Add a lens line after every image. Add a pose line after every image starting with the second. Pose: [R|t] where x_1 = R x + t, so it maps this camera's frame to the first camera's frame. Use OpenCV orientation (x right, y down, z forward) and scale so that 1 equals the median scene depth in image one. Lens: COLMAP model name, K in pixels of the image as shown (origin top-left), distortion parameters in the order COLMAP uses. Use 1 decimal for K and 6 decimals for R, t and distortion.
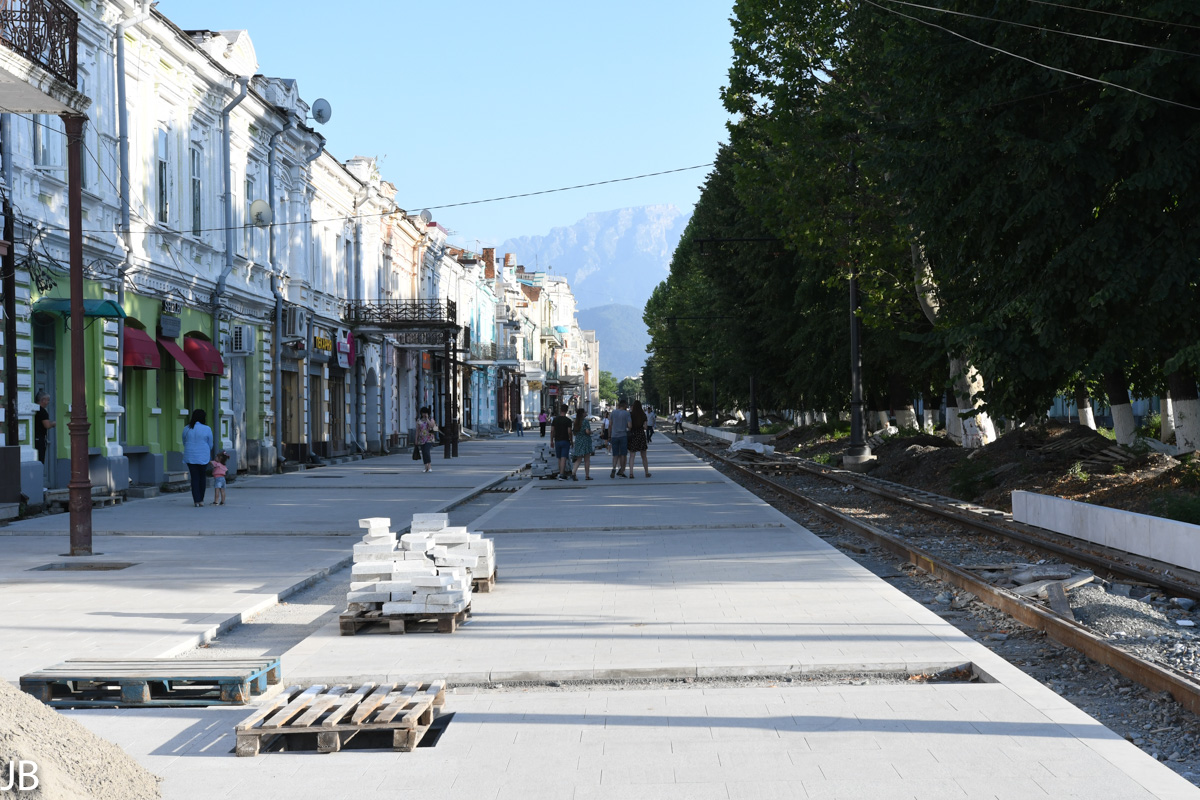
lens RADIAL K [[1812.3, 0, 600.0], [0, 1812.3, 401.6], [0, 0, 1]] dist [-0.007462, 0.000000]
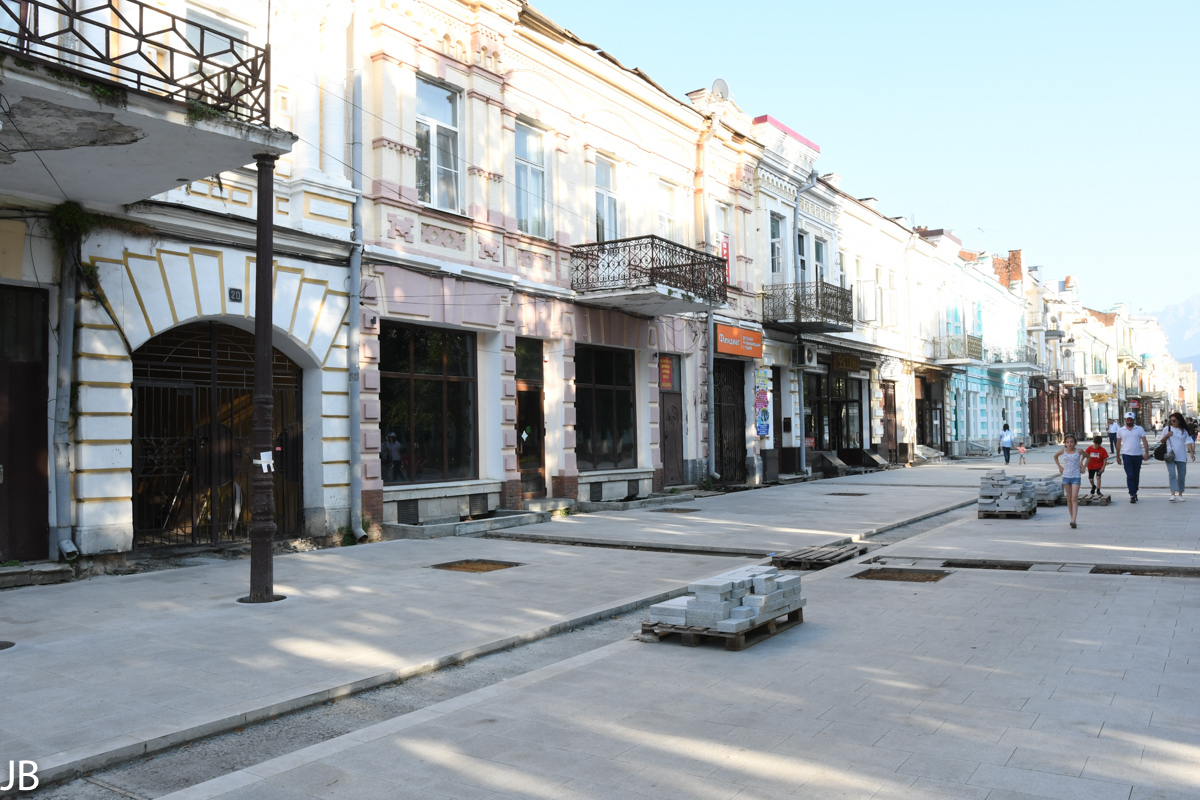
lens RADIAL K [[935.3, 0, 602.0], [0, 935.3, 400.7], [0, 0, 1]] dist [-0.010928, -0.002371]
pose [[0.837925, -0.025042, -0.545211, 0.011766], [0.013970, 0.999604, -0.024442, 0.001198], [0.545607, 0.012864, 0.837943, 0.270356]]
